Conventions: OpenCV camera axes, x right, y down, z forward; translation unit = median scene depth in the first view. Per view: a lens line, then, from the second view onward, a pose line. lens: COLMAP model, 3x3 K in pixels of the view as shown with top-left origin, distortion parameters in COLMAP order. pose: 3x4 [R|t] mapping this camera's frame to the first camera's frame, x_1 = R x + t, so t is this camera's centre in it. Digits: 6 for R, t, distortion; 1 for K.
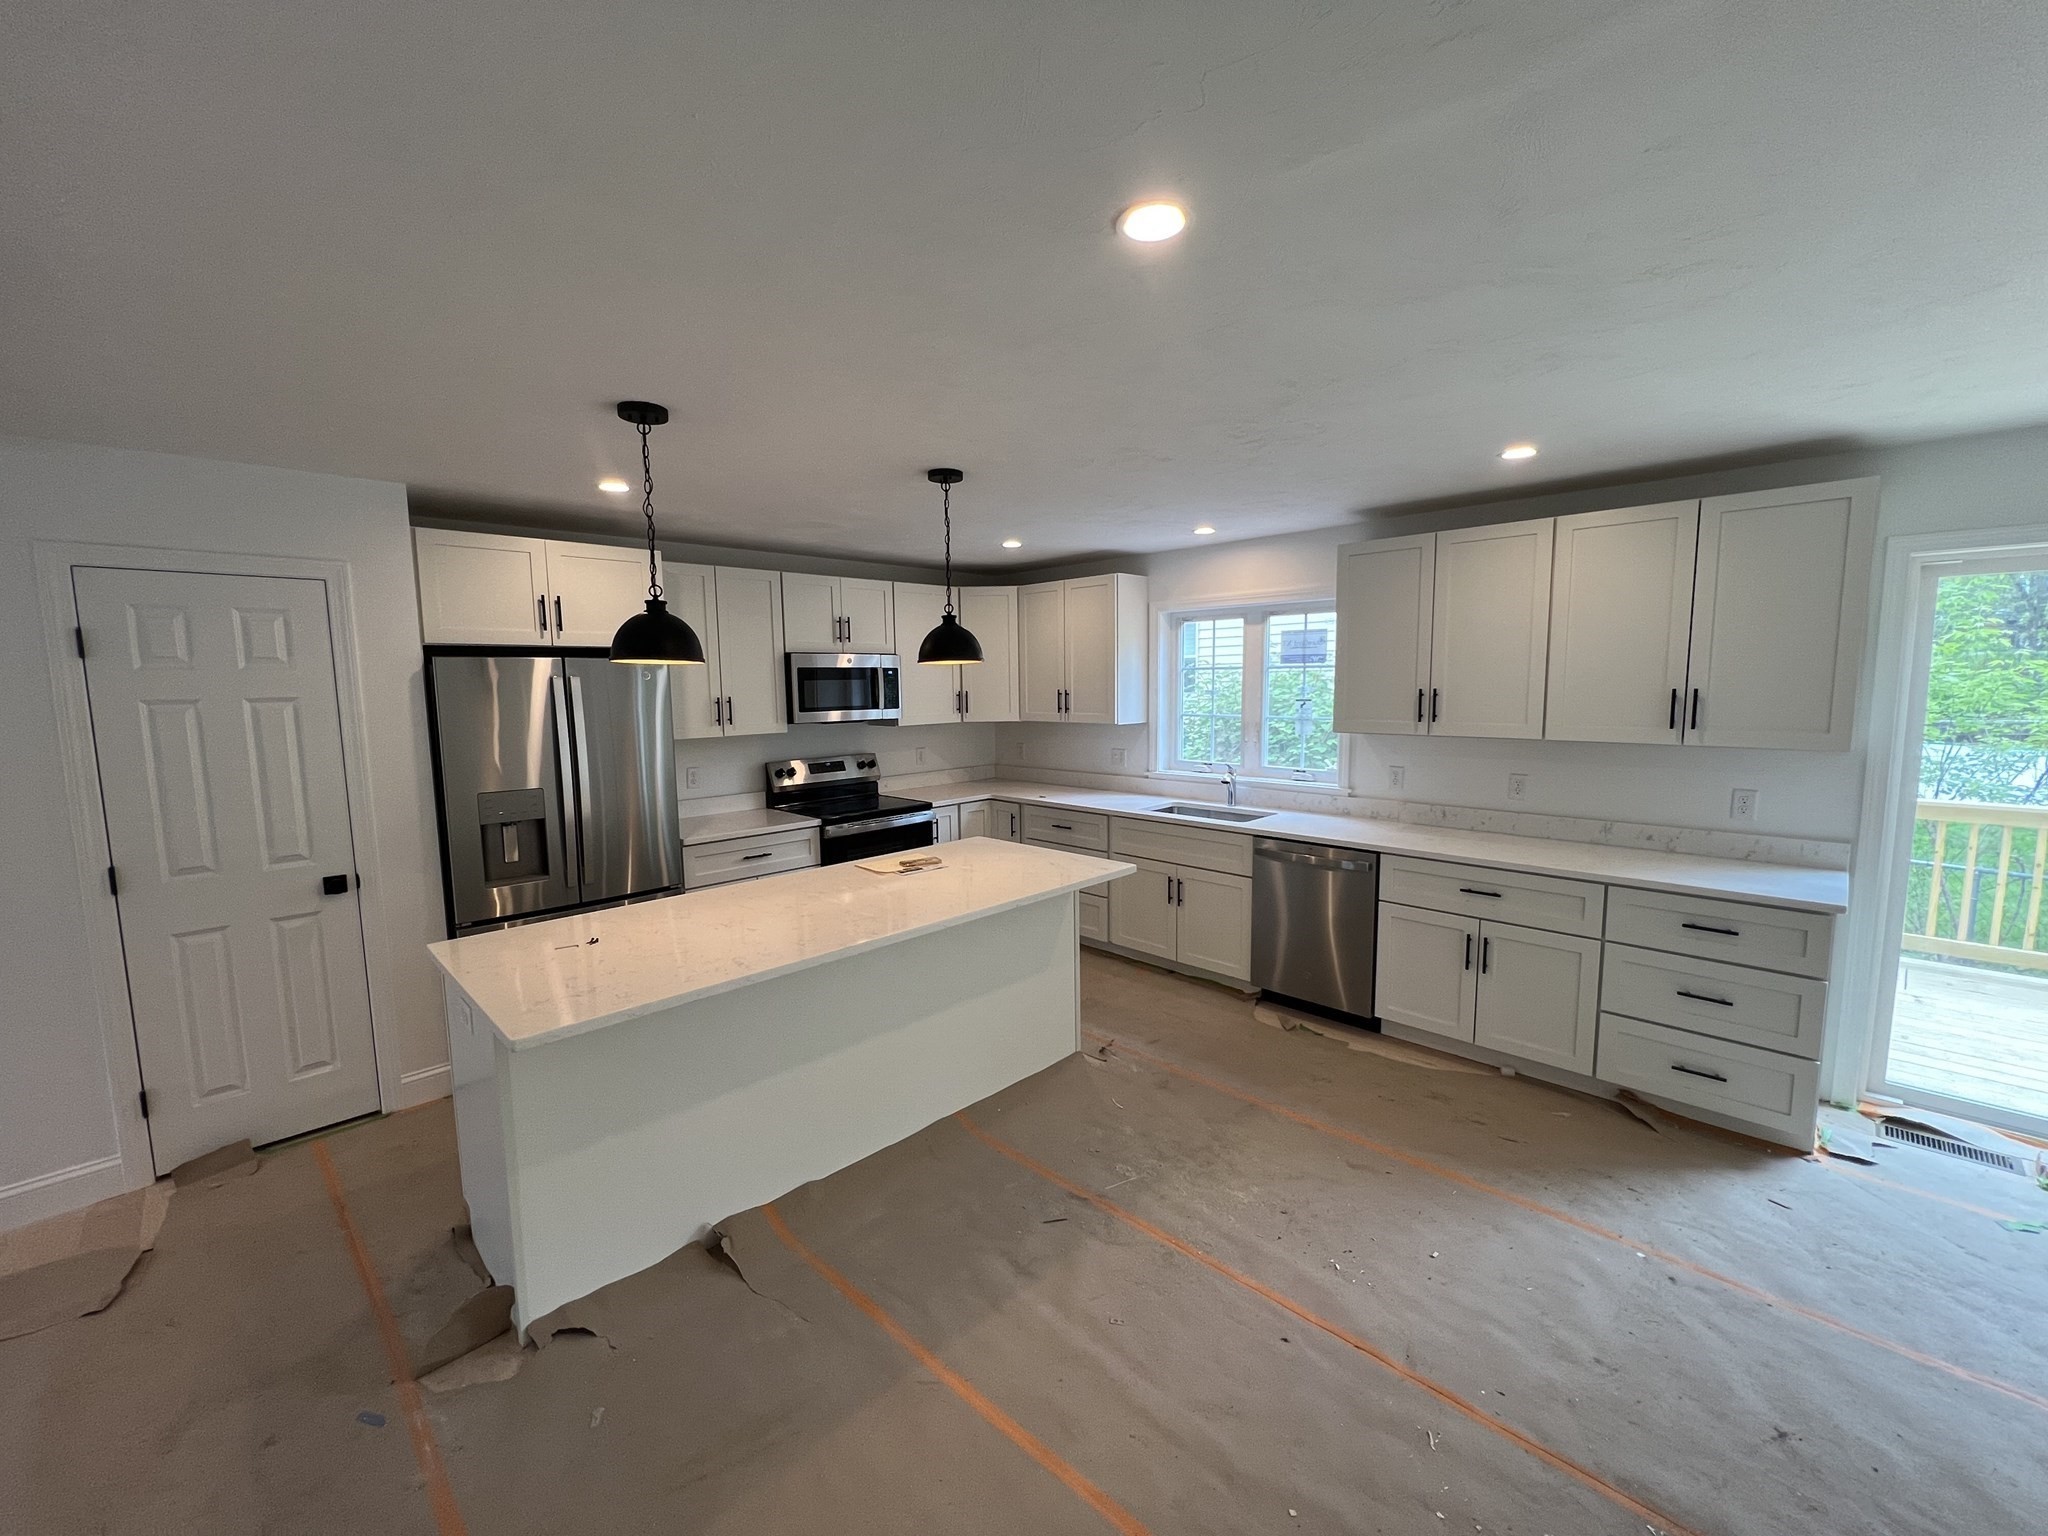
lens RADIAL K [[821.0, 0, 1024.0], [0, 821.0, 768.0], [0, 0, 1]] dist [0.000509, -0.000012]
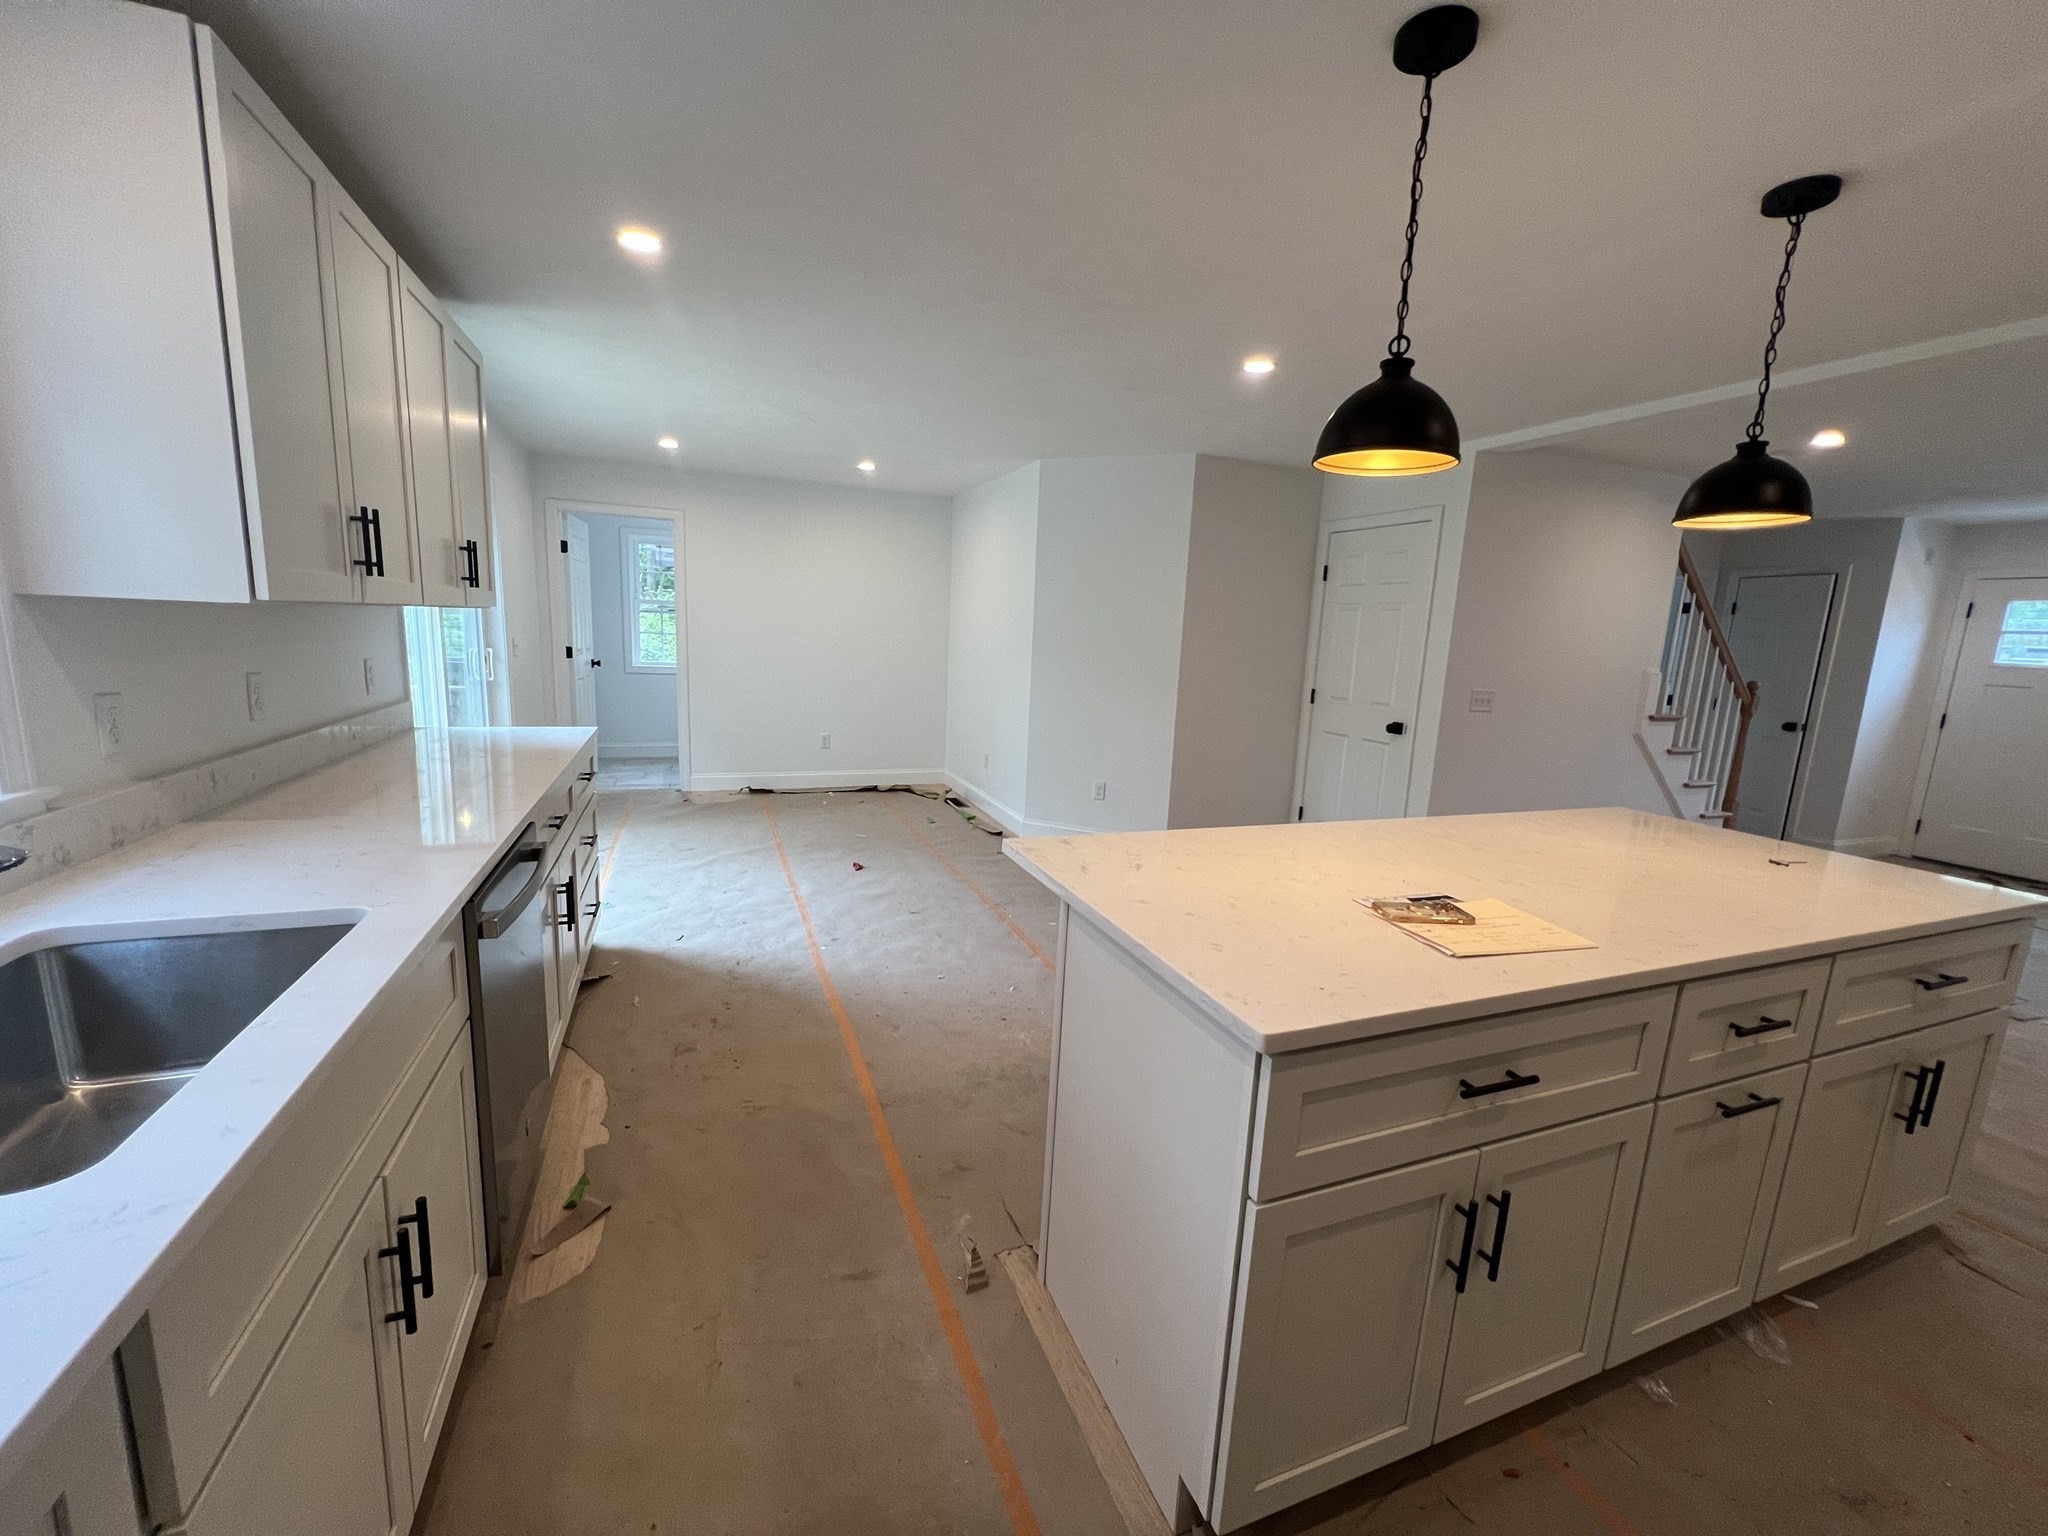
lens RADIAL K [[820.7, 0, 1024.0], [0, 820.7, 768.0], [0, 0, 1]] dist [-0.000499, -0.000277]
pose [[-0.917064, -0.097211, 0.386708, -0.132291], [0.008644, 0.964752, 0.263019, -0.113828], [-0.398646, 0.244548, -0.883899, 2.083771]]
